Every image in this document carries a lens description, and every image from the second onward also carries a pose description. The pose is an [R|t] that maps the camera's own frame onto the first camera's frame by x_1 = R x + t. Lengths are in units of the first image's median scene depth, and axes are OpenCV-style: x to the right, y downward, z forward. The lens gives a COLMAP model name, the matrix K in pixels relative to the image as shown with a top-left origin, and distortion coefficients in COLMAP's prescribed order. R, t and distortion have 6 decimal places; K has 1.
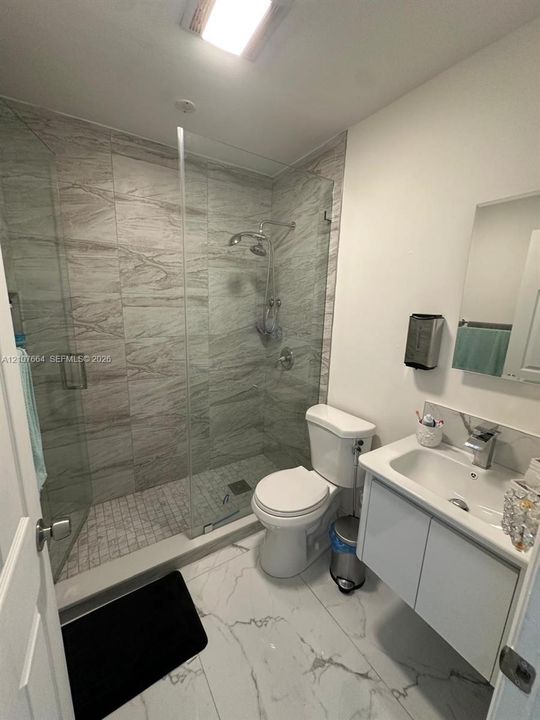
lens RADIAL K [[288.4, 0, 268.8], [0, 288.4, 365.2], [0, 0, 1]] dist [0.004379, 0.001528]
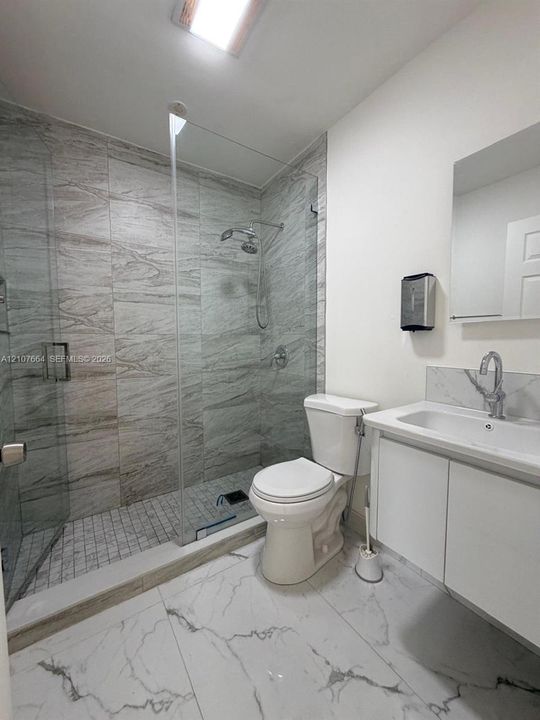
lens RADIAL K [[288.4, 0, 269.5], [0, 288.4, 358.7], [0, 0, 1]] dist [0.004379, 0.001528]
pose [[0.999084, -0.037345, 0.020906, 0.000552], [0.039983, 0.988671, -0.144674, 0.171112], [-0.015266, 0.145378, 0.989258, 0.044361]]
